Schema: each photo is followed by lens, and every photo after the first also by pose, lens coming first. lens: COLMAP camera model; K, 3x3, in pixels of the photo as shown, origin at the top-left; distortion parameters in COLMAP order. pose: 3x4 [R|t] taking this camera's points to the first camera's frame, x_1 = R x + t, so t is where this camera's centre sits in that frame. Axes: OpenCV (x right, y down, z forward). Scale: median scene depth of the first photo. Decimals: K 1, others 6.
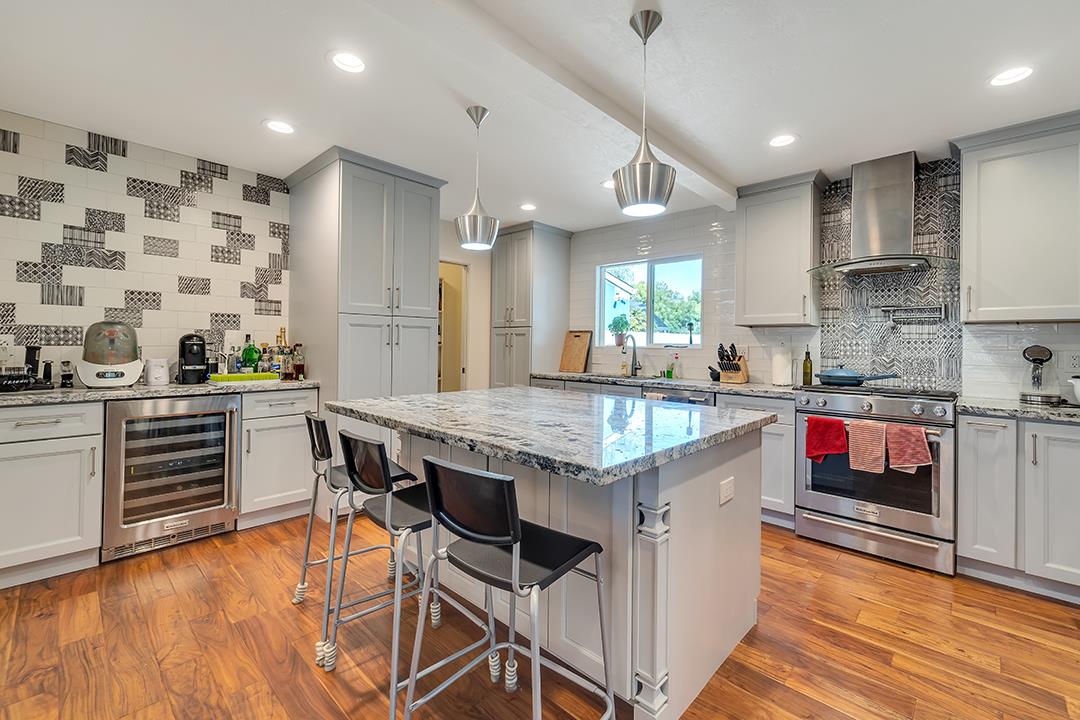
lens RADIAL K [[451.0, 0, 538.2], [0, 451.0, 340.5], [0, 0, 1]] dist [0.001224, -0.001745]
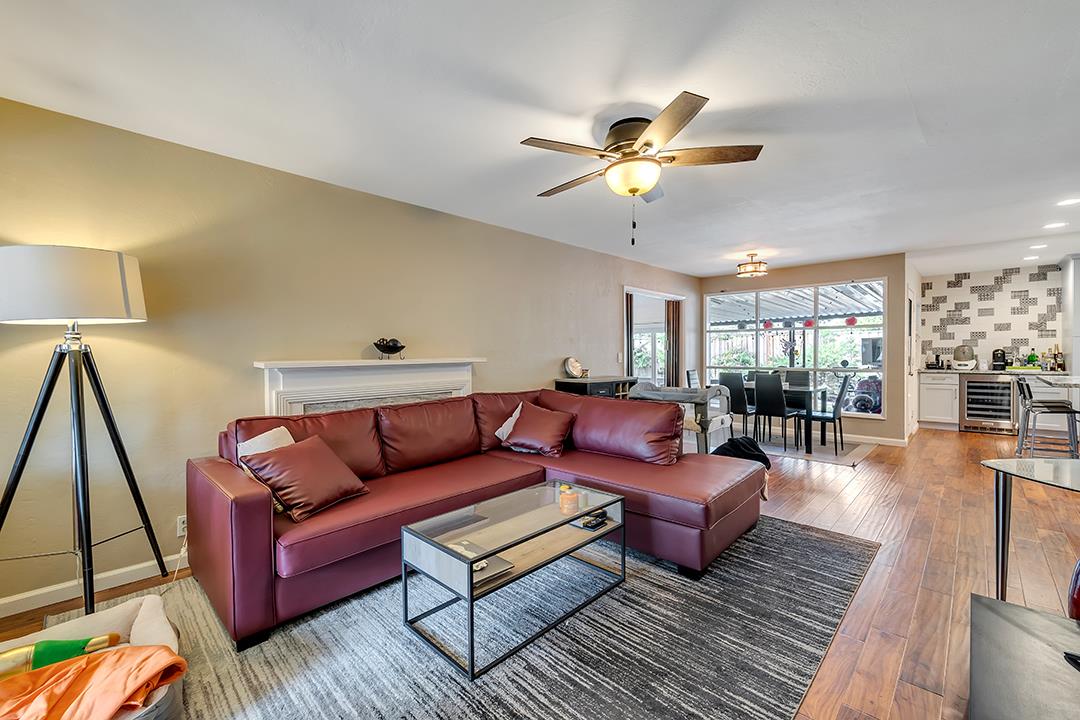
lens RADIAL K [[451.0, 0, 537.1], [0, 451.0, 361.3], [0, 0, 1]] dist [0.001224, -0.001745]
pose [[-0.004424, 0.006468, -0.999969, 1.551628], [0.018339, 0.999811, 0.006385, -0.009596], [0.999822, -0.018310, -0.004542, -1.355196]]
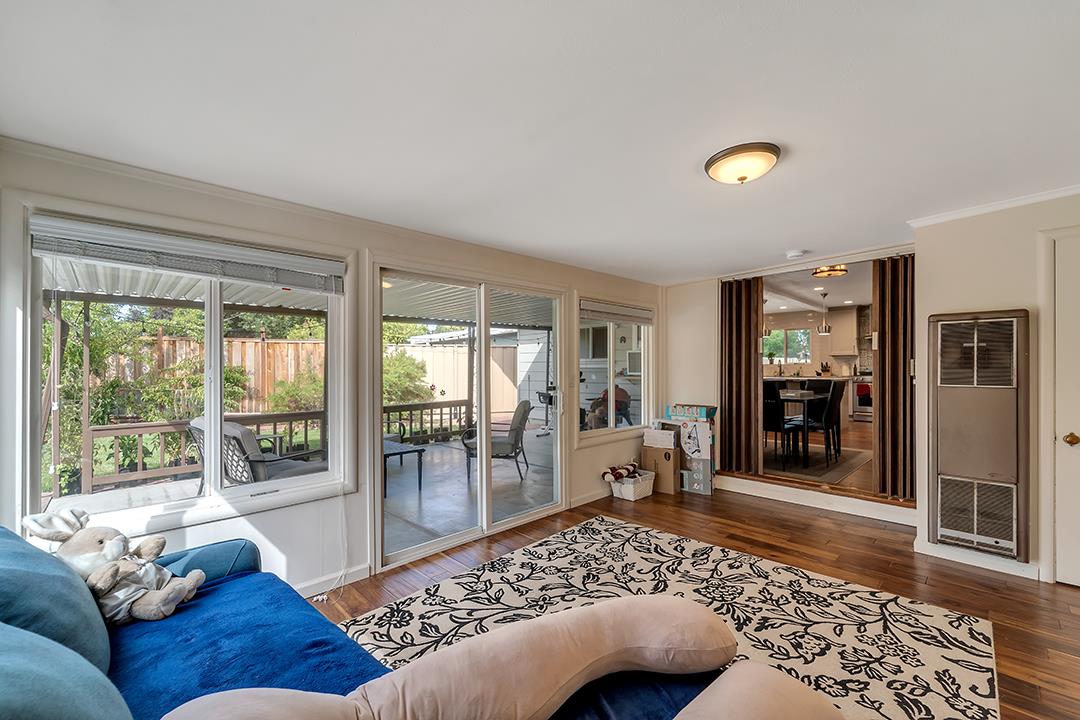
lens RADIAL K [[451.0, 0, 534.9], [0, 451.0, 368.9], [0, 0, 1]] dist [0.001224, -0.001745]
pose [[0.998964, -0.018931, -0.041376, -1.483543], [0.019339, 0.999768, 0.009486, -0.014933], [0.041187, -0.010276, 0.999099, -2.198607]]
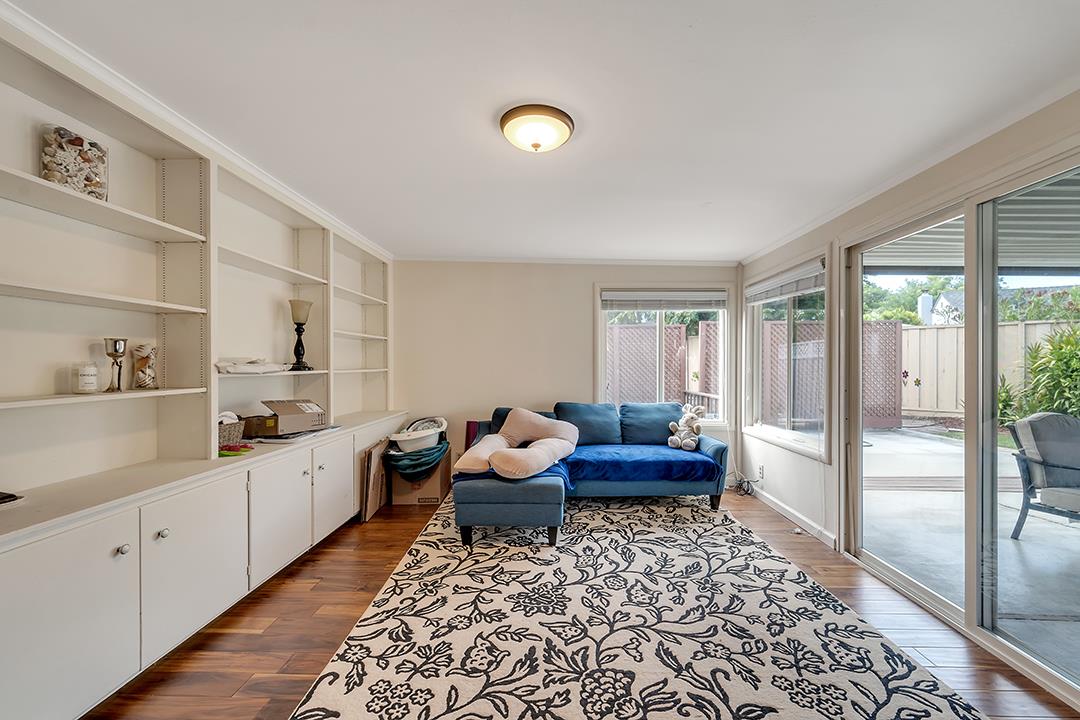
lens RADIAL K [[451.0, 0, 543.3], [0, 451.0, 361.4], [0, 0, 1]] dist [0.001224, -0.001745]
pose [[-0.745915, -0.013690, -0.665900, -0.755954], [-0.003812, 0.999860, -0.016286, 0.027751], [0.666030, -0.009610, -0.745863, -0.989160]]
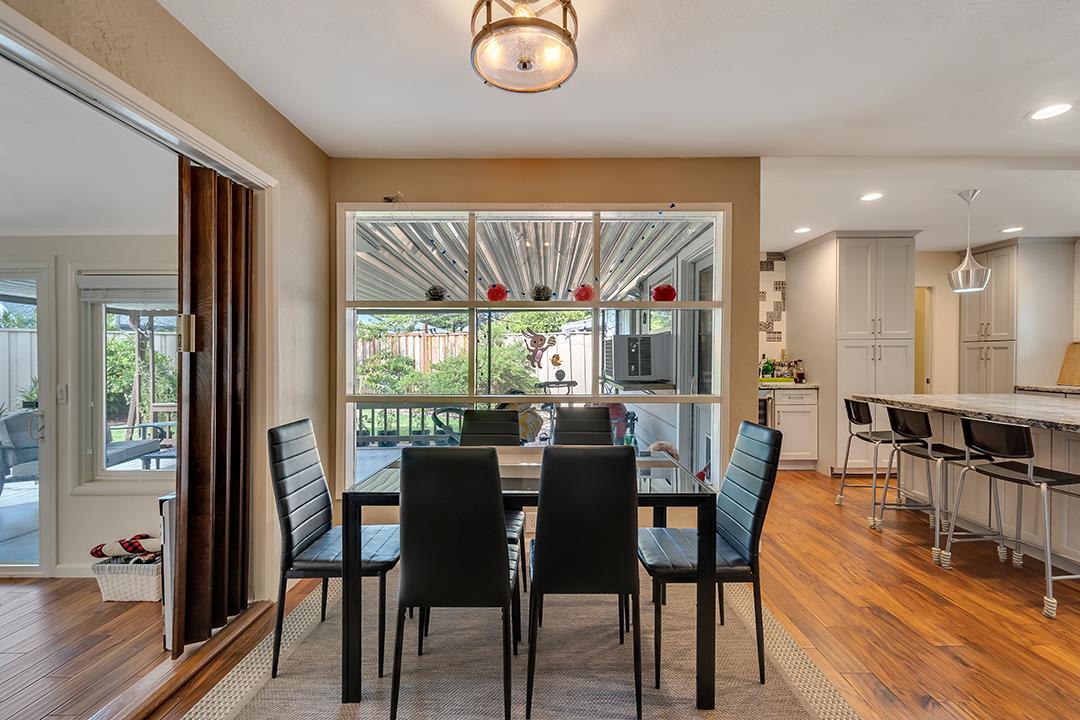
lens RADIAL K [[451.0, 0, 542.6], [0, 451.0, 359.1], [0, 0, 1]] dist [0.001224, -0.001745]
pose [[0.695534, -0.008137, -0.718447, -0.044177], [0.019618, 0.999778, 0.007669, -0.026391], [0.718225, -0.019429, 0.695540, -0.766964]]
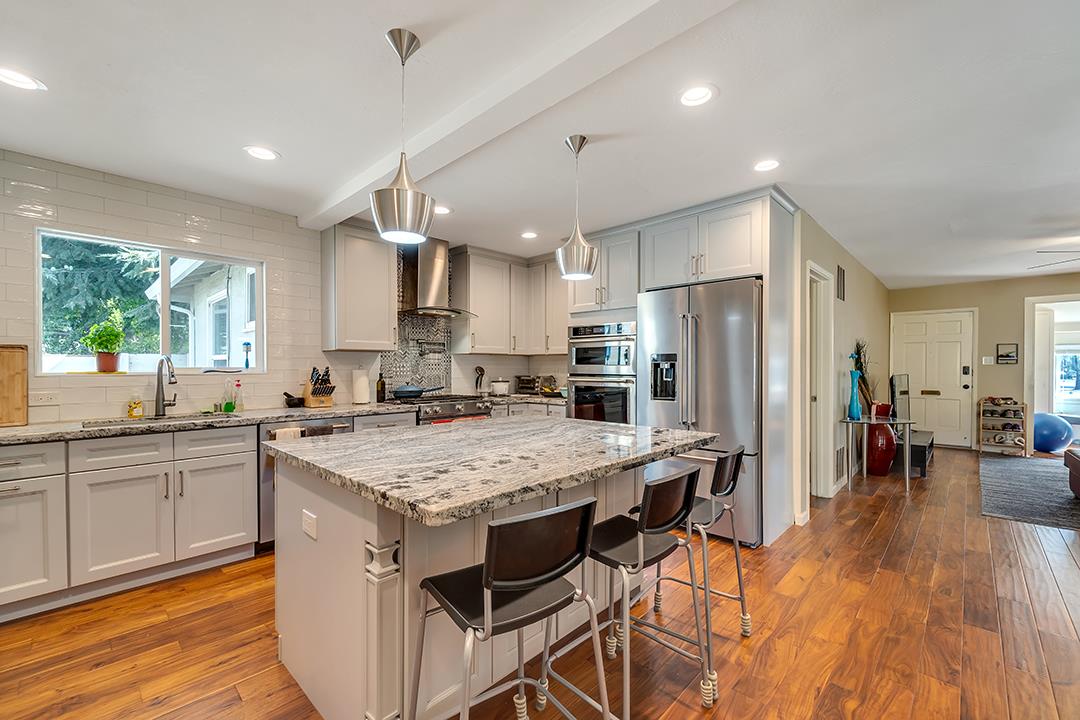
lens RADIAL K [[451.0, 0, 547.7], [0, 451.0, 370.3], [0, 0, 1]] dist [0.001224, -0.001745]
pose [[-0.017067, -0.024062, 0.999565, -0.662269], [-0.010675, 0.999658, 0.023882, -0.017432], [-0.999797, -0.010263, -0.017318, 0.625117]]
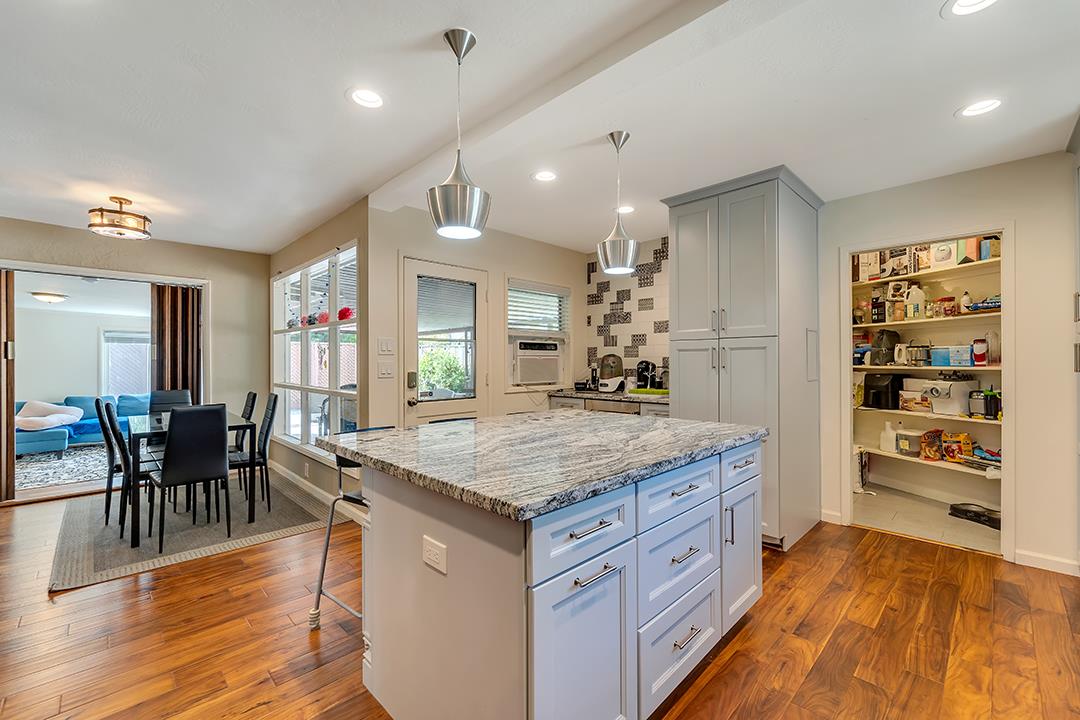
lens RADIAL K [[451.0, 0, 556.2], [0, 451.0, 361.1], [0, 0, 1]] dist [0.001224, -0.001745]
pose [[-0.014595, -0.012194, -0.999819, 0.719226], [0.012461, 0.999846, -0.012377, 0.001343], [0.999816, -0.012639, -0.014441, 0.725030]]
